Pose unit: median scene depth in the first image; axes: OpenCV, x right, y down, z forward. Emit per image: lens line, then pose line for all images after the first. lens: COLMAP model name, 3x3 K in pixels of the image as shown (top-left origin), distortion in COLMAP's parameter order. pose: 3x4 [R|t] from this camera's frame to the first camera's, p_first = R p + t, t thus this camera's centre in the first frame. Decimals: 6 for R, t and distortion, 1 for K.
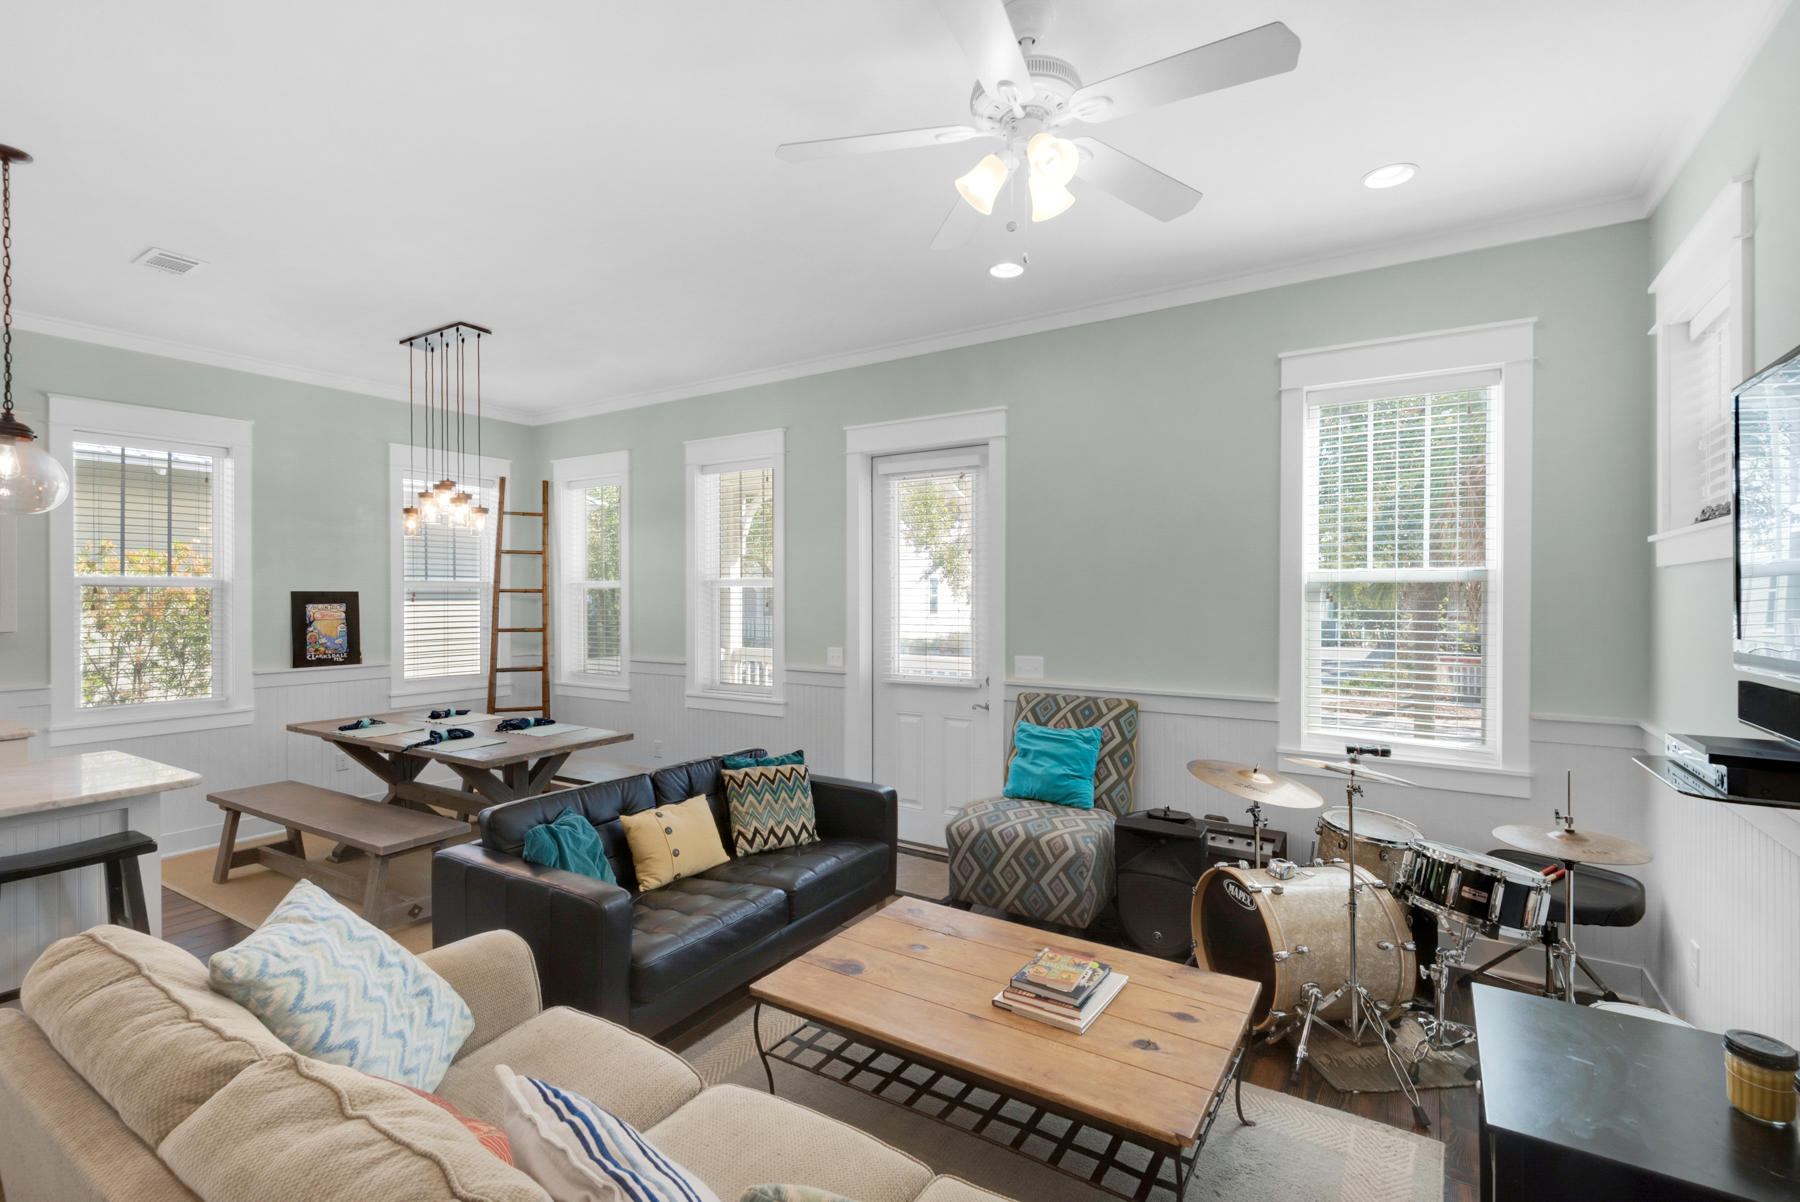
lens RADIAL K [[802.7, 0, 900.0], [0, 802.7, 601.0], [0, 0, 1]] dist [0.004055, 0.000088]
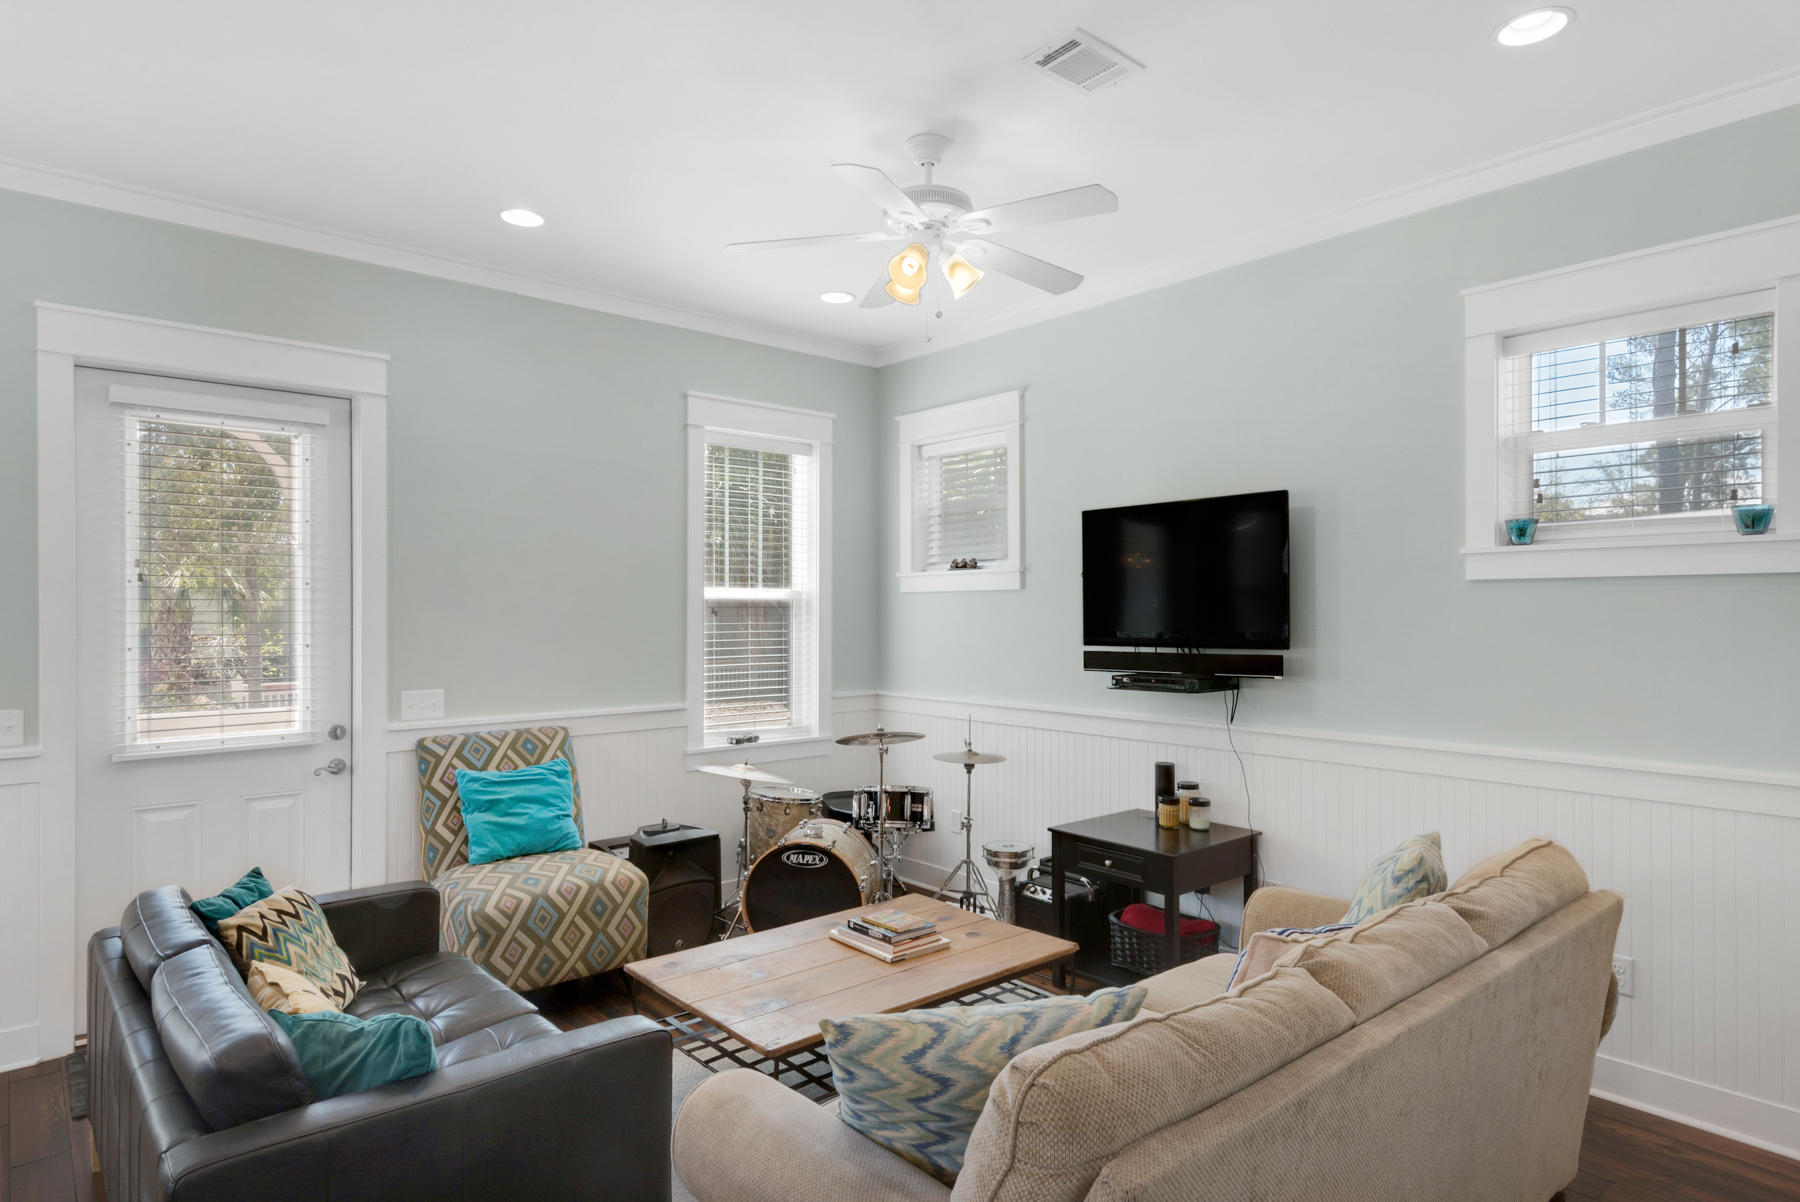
lens RADIAL K [[1013.9, 0, 900.0], [0, 1013.9, 601.0], [0, 0, 1]] dist [0.017972, -0.000365]
pose [[0.271285, 0.007109, 0.962473, -0.761707], [0.003147, 0.999961, -0.008272, -0.007033], [-0.962494, 0.005273, 0.271252, 0.339139]]
